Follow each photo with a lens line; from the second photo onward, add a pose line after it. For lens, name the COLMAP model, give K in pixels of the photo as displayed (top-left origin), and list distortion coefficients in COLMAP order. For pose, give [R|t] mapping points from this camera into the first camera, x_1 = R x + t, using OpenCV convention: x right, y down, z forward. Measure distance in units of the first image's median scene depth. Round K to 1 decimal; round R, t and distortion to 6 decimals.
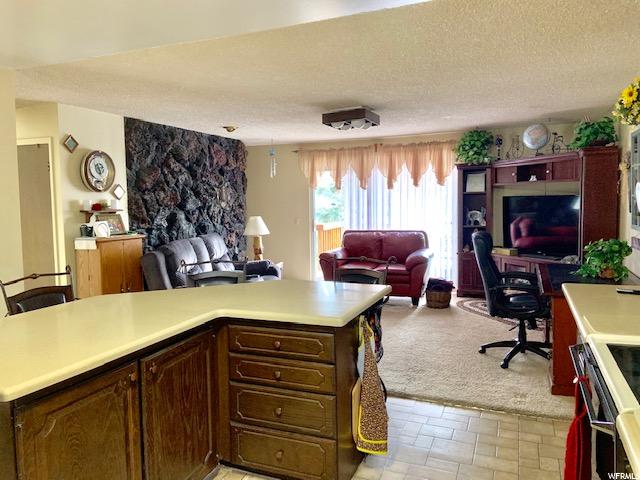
lens RADIAL K [[481.7, 0, 320.0], [0, 481.7, 240.0], [0, 0, 1]] dist [0.112457, -0.142056]
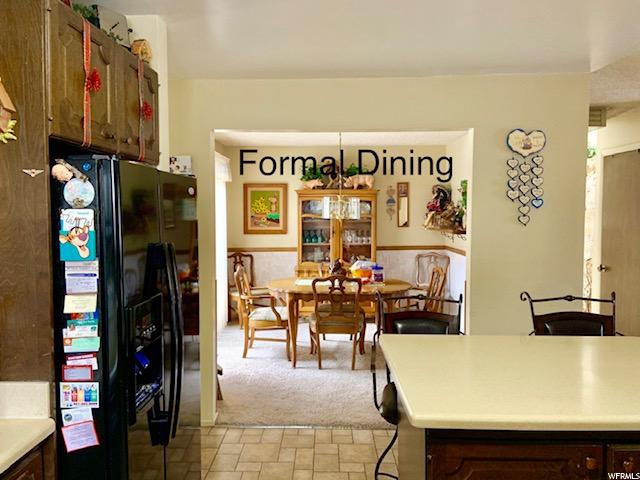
lens RADIAL K [[481.7, 0, 320.0], [0, 481.7, 240.0], [0, 0, 1]] dist [0.112457, -0.142056]
pose [[0.352153, 0.060269, -0.934000, 0.117258], [-0.081335, 0.996120, 0.033612, -0.032507], [0.932402, 0.064130, 0.355688, 0.347342]]
